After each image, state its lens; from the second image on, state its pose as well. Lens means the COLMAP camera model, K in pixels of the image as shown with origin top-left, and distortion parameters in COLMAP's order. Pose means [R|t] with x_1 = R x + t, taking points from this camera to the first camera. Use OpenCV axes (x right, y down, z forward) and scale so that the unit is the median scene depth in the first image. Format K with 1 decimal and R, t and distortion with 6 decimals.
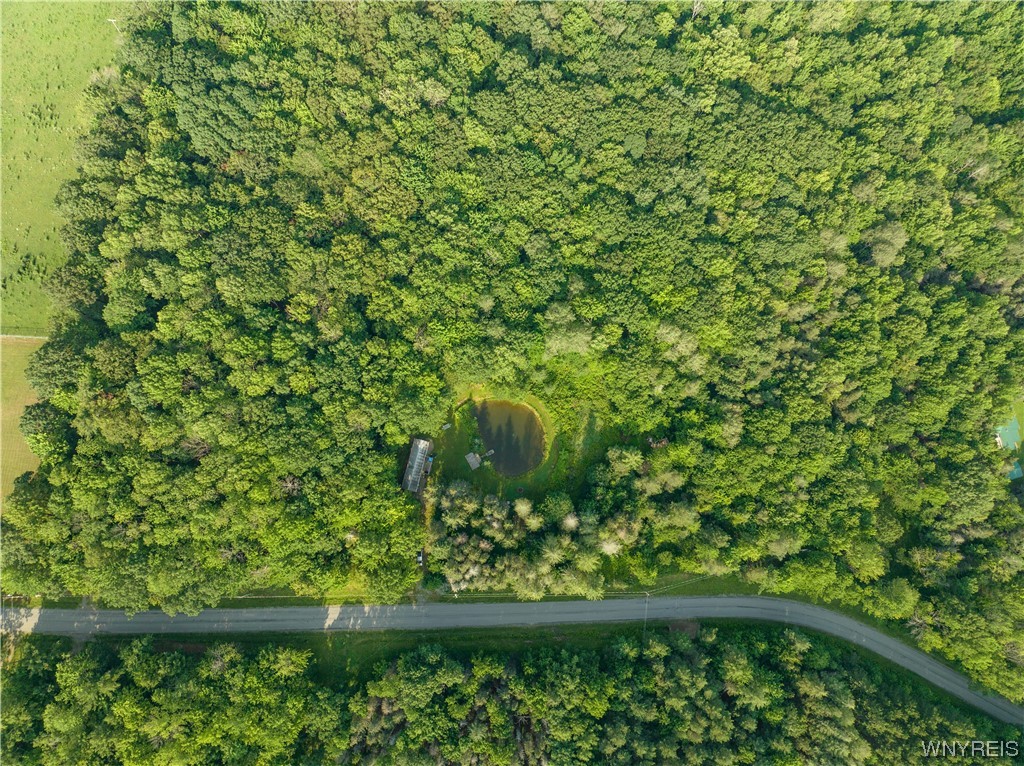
lens RADIAL K [[719.0, 0, 512.0], [0, 719.0, 383.0], [0, 0, 1]] dist [-0.028522, -0.001259]
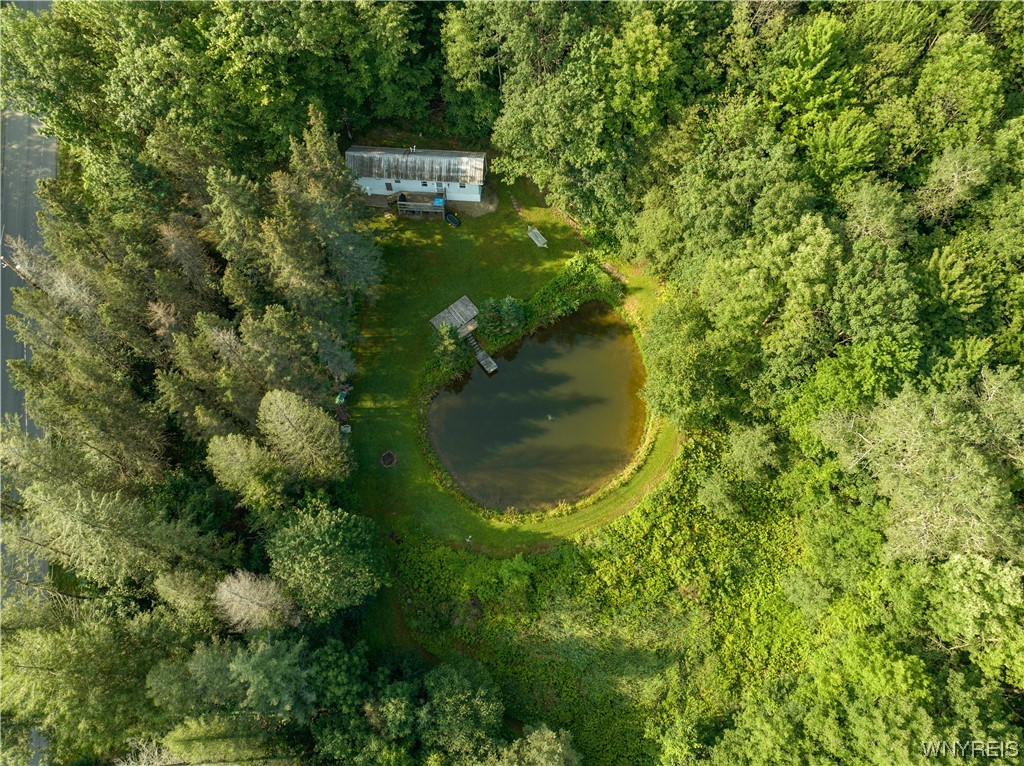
lens RADIAL K [[722.5, 0, 515.7], [0, 722.5, 383.1], [0, 0, 1]] dist [-0.042286, 0.011417]
pose [[0.163765, 0.896285, -0.412134, 0.129146], [-0.965247, 0.231834, 0.120632, 0.045668], [0.203667, 0.378055, 0.903102, 0.718968]]
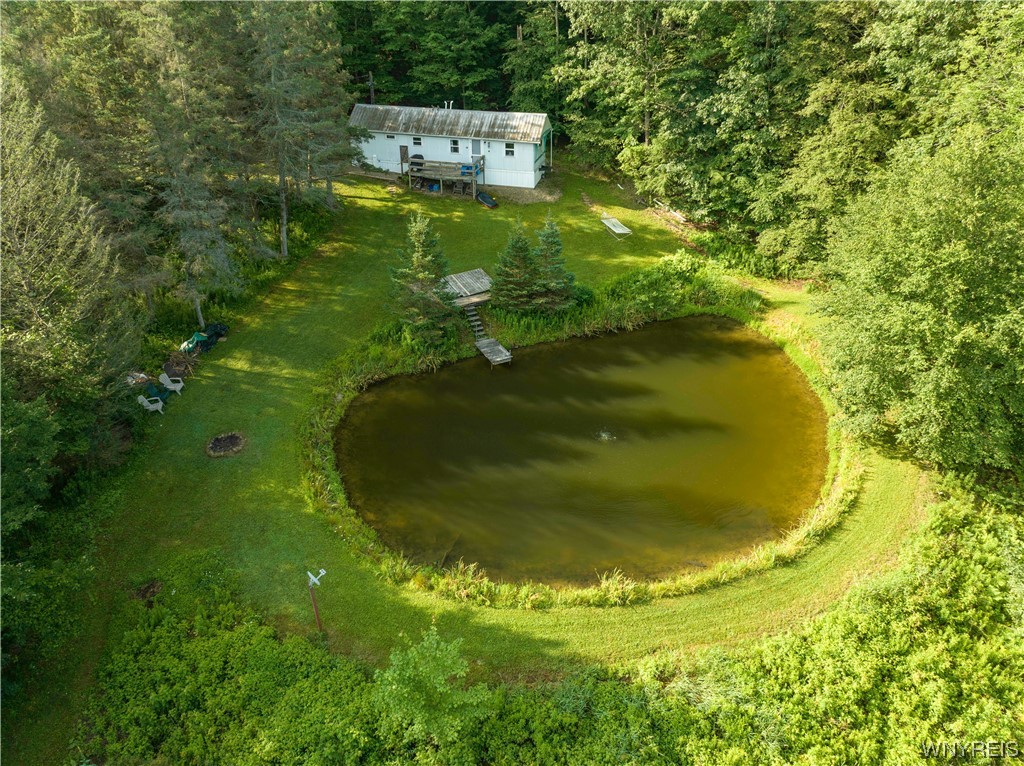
lens RADIAL K [[722.5, 0, 515.7], [0, 722.5, 383.1], [0, 0, 1]] dist [-0.042286, 0.011417]
pose [[-0.025190, 0.530835, -0.847101, 0.129435], [-0.979181, 0.157630, 0.127896, 0.072688], [0.201420, 0.832687, 0.515813, 0.951245]]
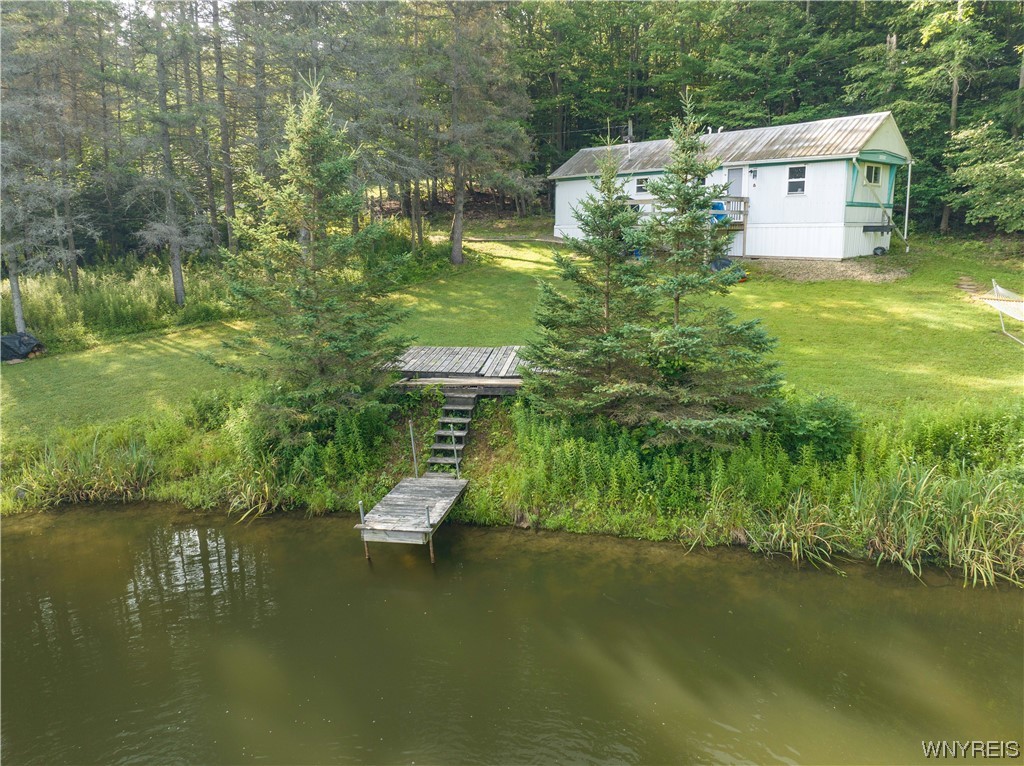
lens RADIAL K [[720.6, 0, 516.4], [0, 720.6, 384.7], [0, 0, 1]] dist [-0.037121, -0.002142]
pose [[-0.608389, 0.176270, -0.773816, 0.005612], [-0.774599, 0.080405, 0.627320, 0.057890], [0.172796, 0.981052, 0.087622, 1.025892]]
